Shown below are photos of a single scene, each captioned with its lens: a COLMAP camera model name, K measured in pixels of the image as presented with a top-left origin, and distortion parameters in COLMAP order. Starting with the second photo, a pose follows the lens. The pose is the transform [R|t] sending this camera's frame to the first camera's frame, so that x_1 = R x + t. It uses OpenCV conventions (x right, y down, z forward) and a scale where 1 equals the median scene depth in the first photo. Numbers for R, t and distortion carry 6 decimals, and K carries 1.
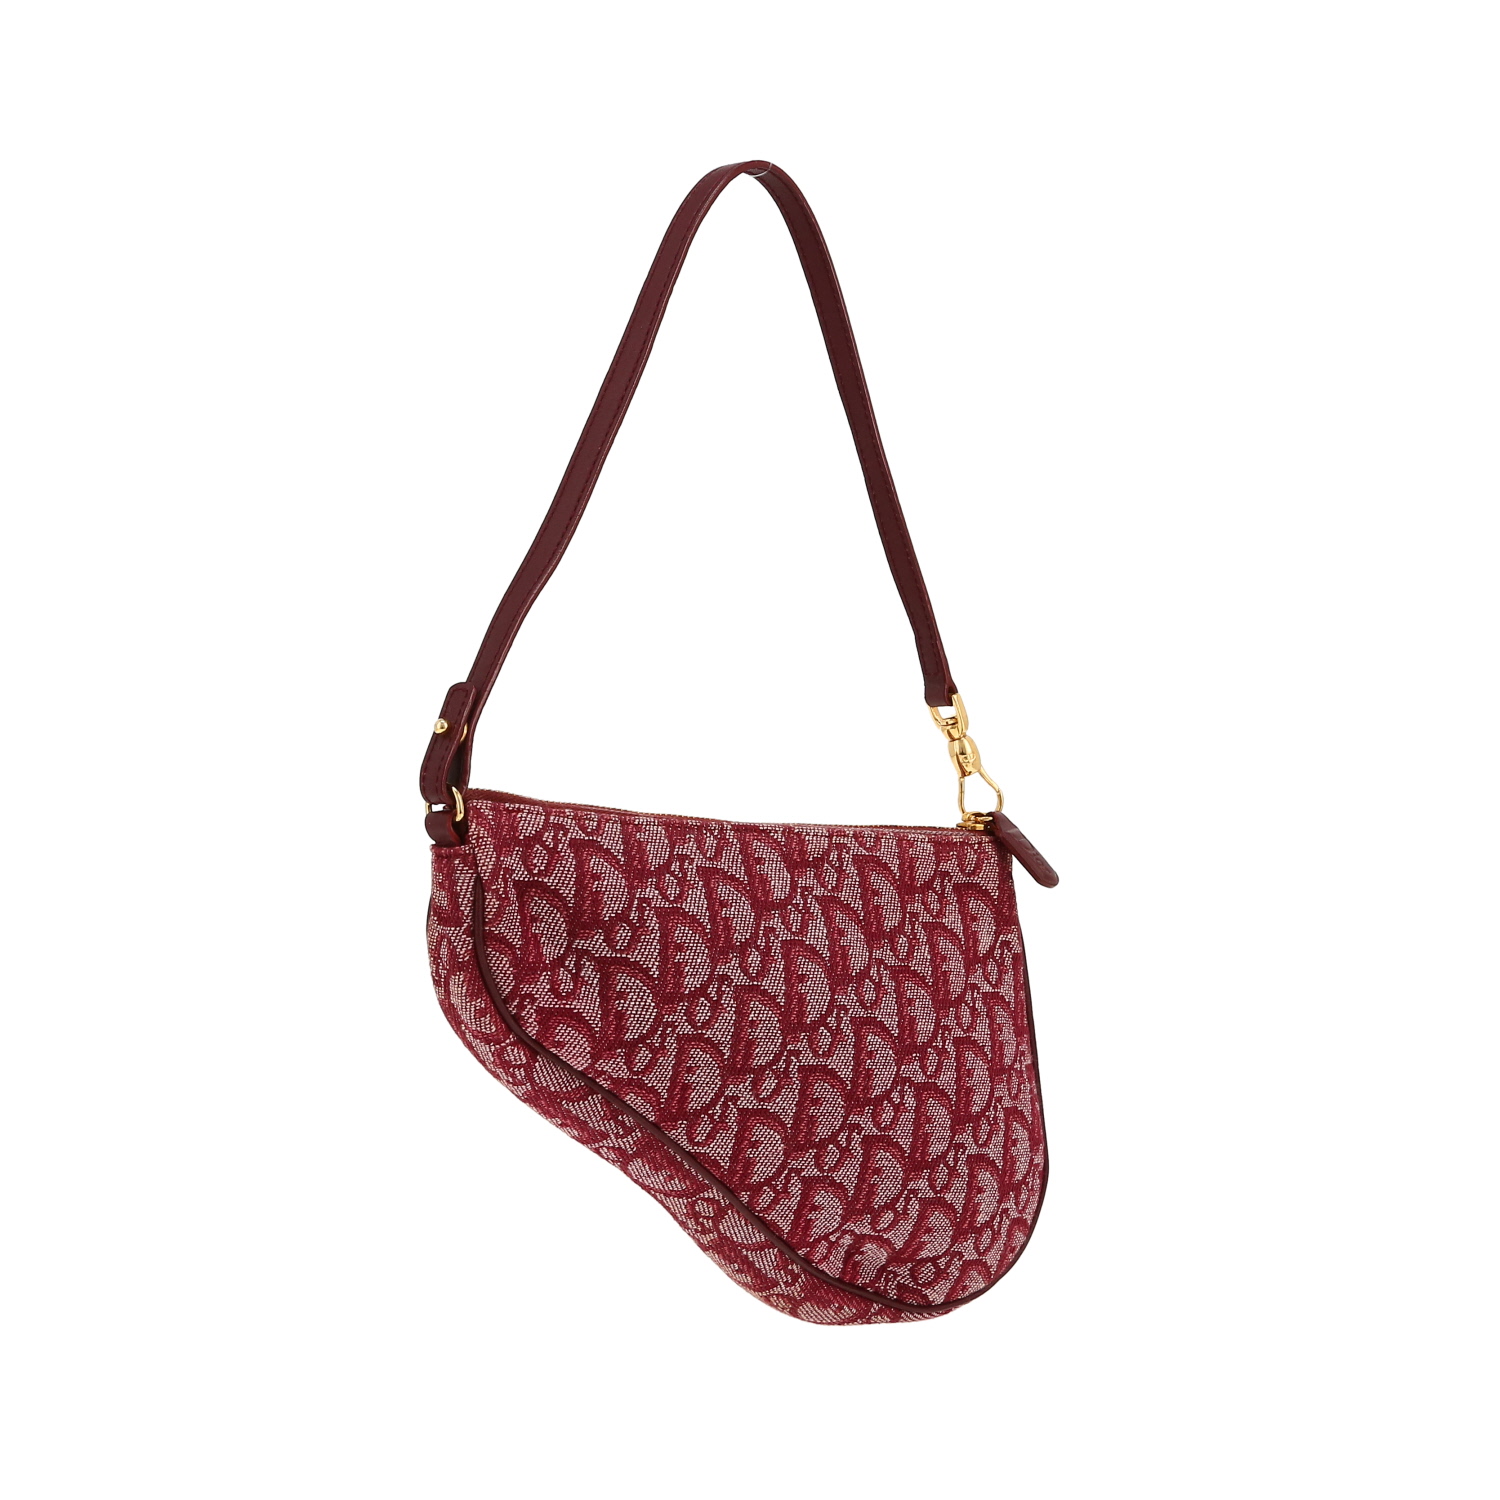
lens RADIAL K [[2625.7, 0, 717.1], [0, 2625.7, 772.6], [0, 0, 1]] dist [0.038584, 0.000000]
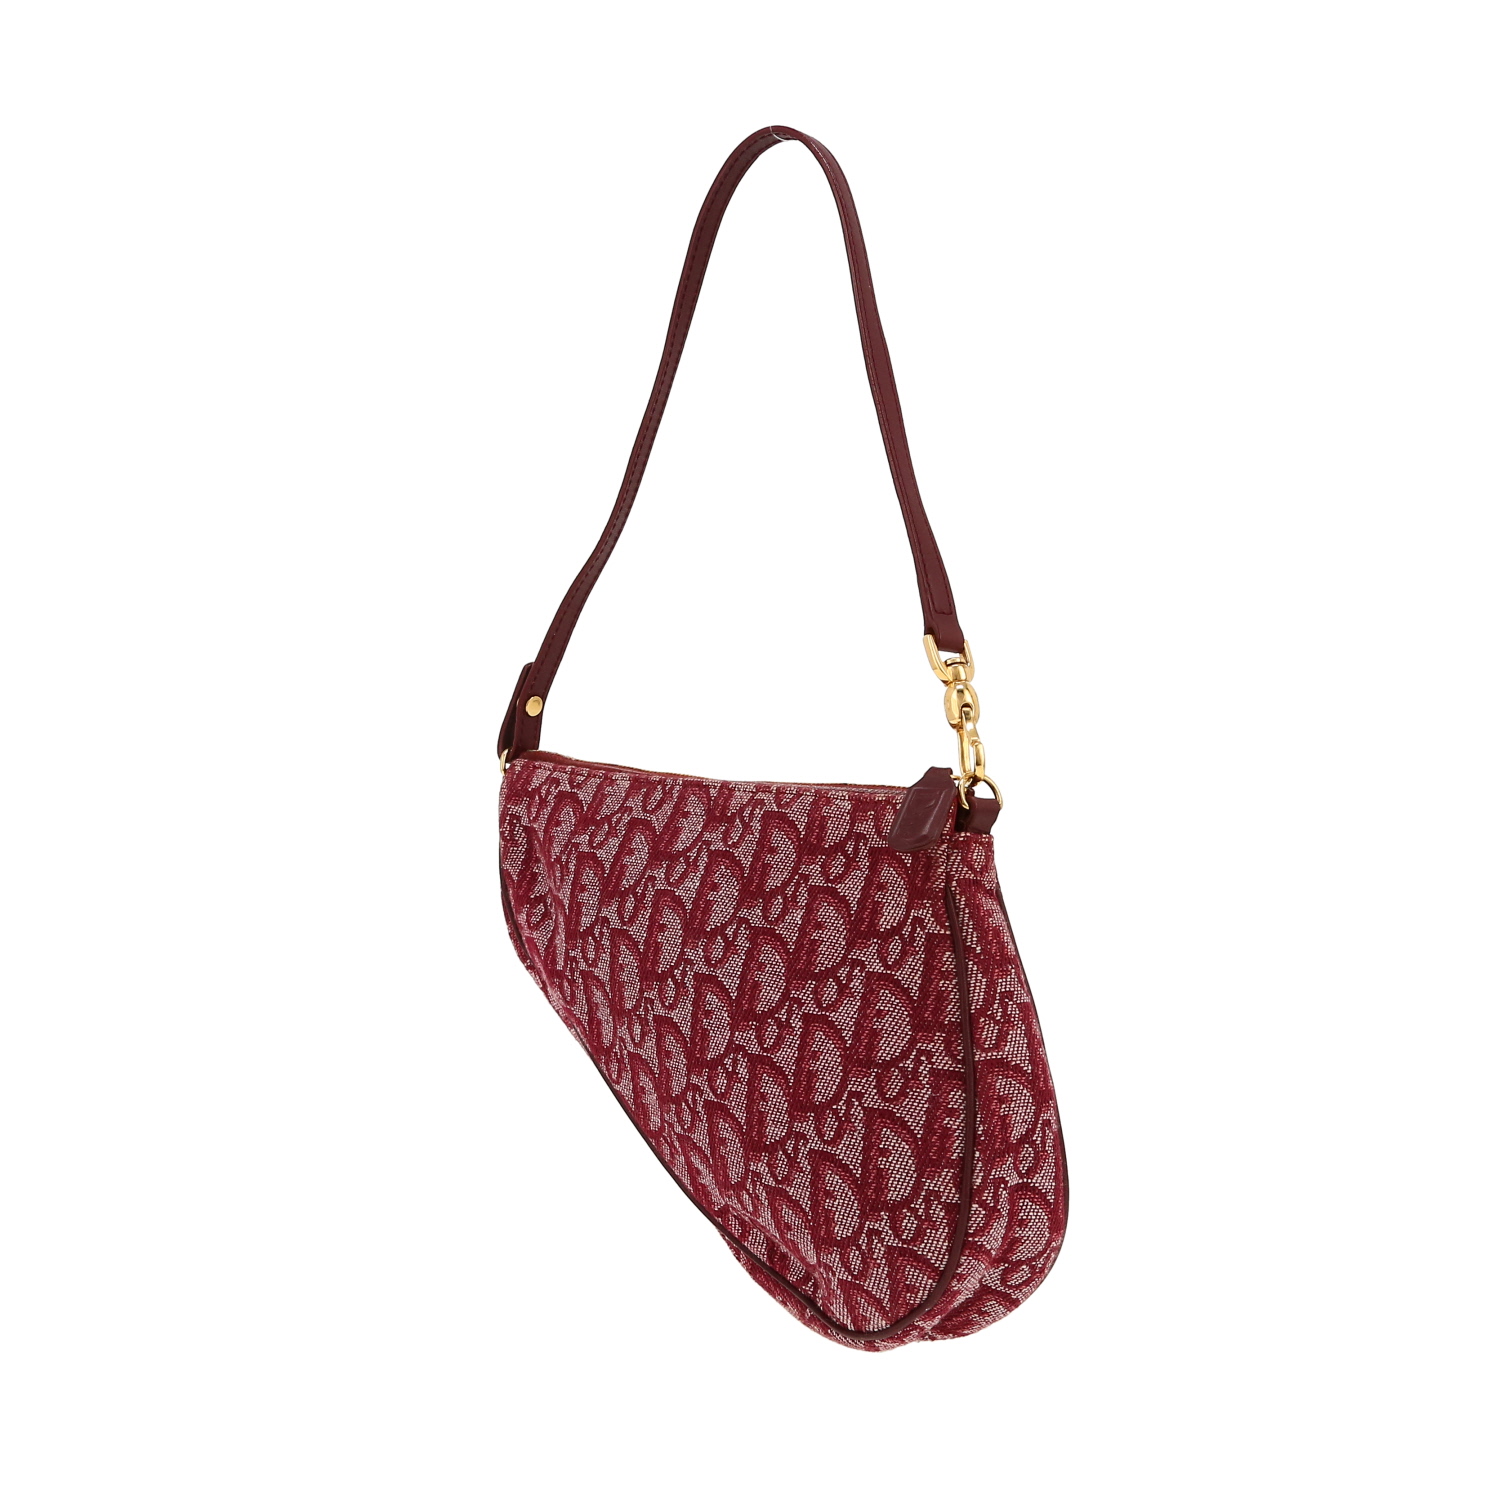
lens RADIAL K [[2625.7, 0, 750.5], [0, 2625.7, 746.4], [0, 0, 1]] dist [0.038584, 0.000000]
pose [[0.065083, -0.070895, -0.995358, 1.028644], [-0.059681, 0.995411, -0.074801, 0.081698], [0.996094, 0.064272, 0.060553, 0.960783]]
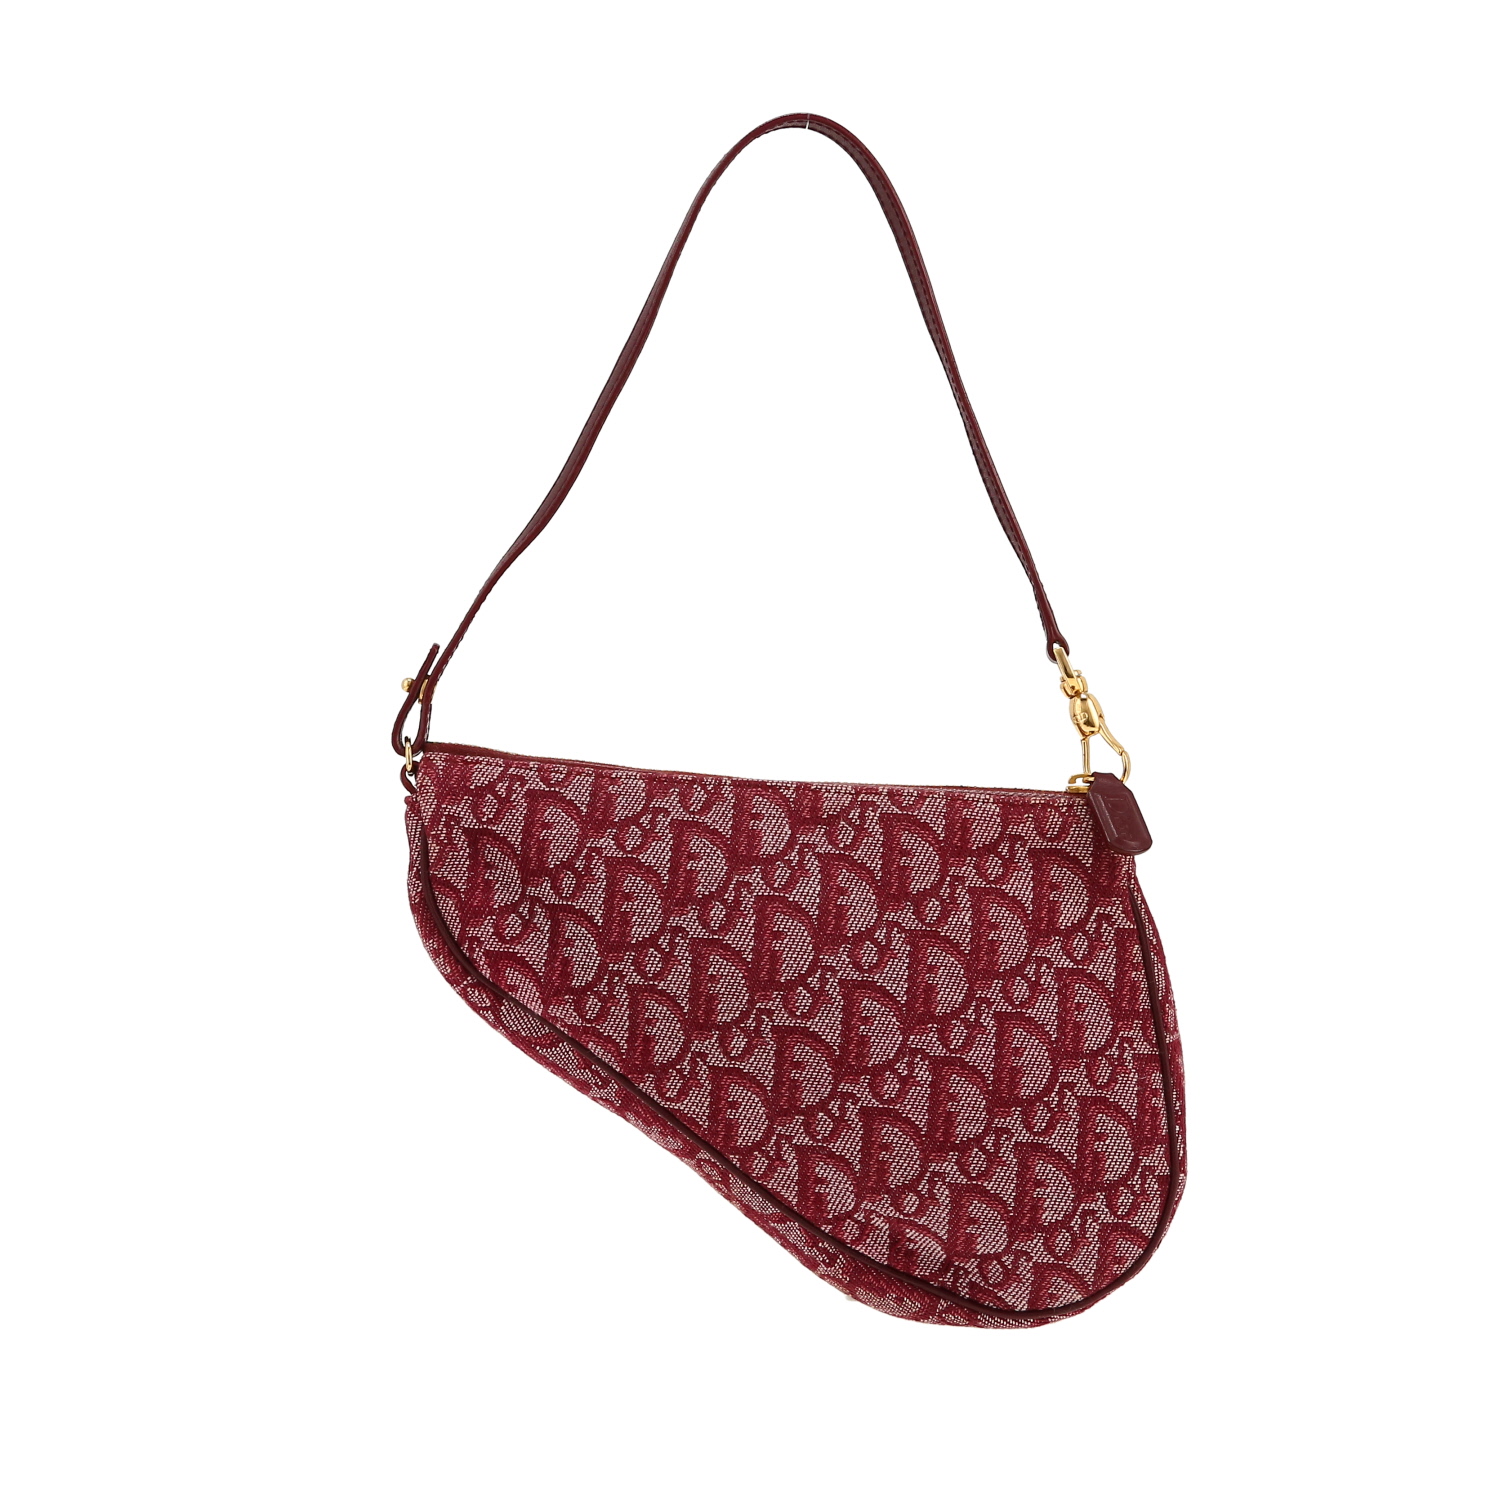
lens RADIAL K [[2625.7, 0, 797.6], [0, 2625.7, 767.6], [0, 0, 1]] dist [0.038584, 0.000000]
pose [[0.790110, -0.036406, -0.611883, 0.626753], [-0.006007, 0.997727, -0.067120, 0.080981], [0.612936, 0.056707, 0.788095, 0.237264]]
